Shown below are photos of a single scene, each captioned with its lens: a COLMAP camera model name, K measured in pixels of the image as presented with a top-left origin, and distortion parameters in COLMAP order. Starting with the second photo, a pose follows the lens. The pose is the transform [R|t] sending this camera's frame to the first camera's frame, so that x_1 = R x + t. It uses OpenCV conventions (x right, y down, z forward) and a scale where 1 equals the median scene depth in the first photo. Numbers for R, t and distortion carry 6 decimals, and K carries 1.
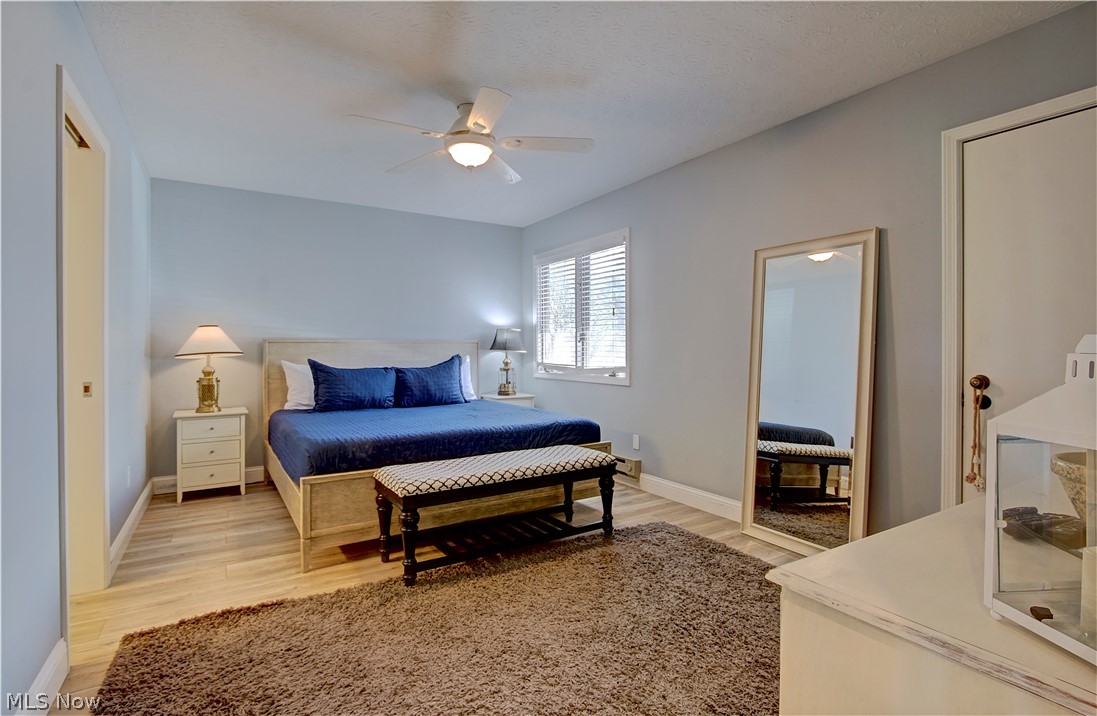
lens RADIAL K [[516.7, 0, 538.7], [0, 516.7, 360.5], [0, 0, 1]] dist [-0.017986, 0.000966]
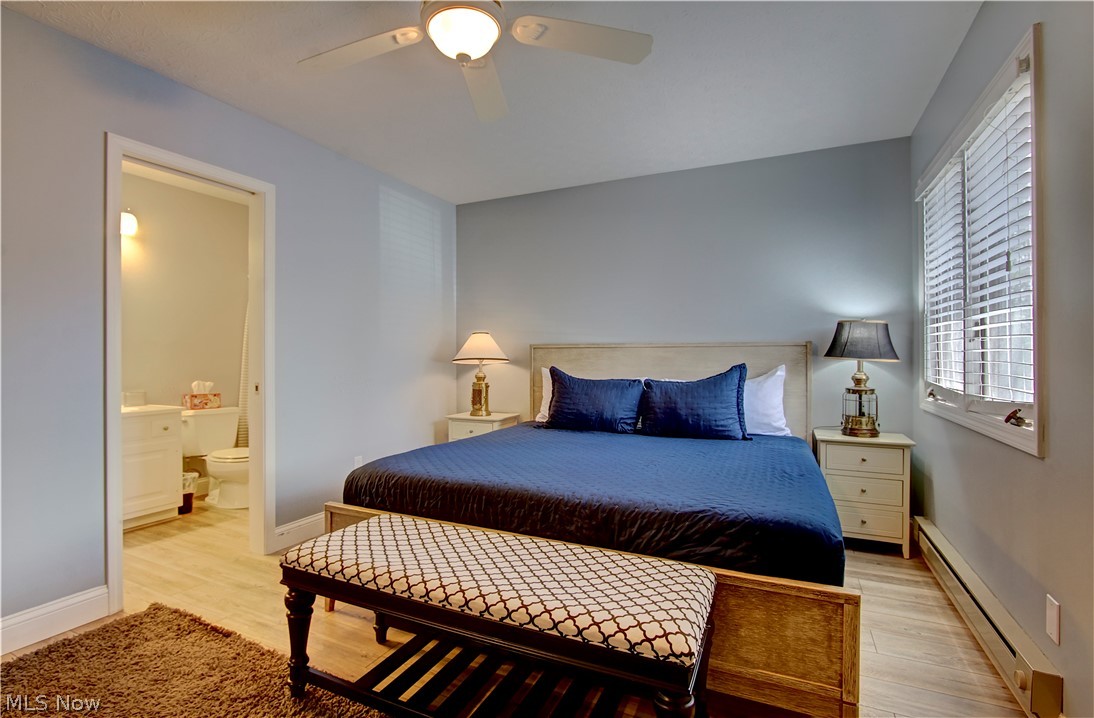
lens RADIAL K [[512.3, 0, 536.7], [0, 512.3, 355.8], [0, 0, 1]] dist [-0.015433, -0.000480]
pose [[0.537457, 0.001224, -0.843290, 0.271486], [-0.018538, 0.999774, -0.010364, -0.011551], [0.843087, 0.021203, 0.537358, 0.481971]]
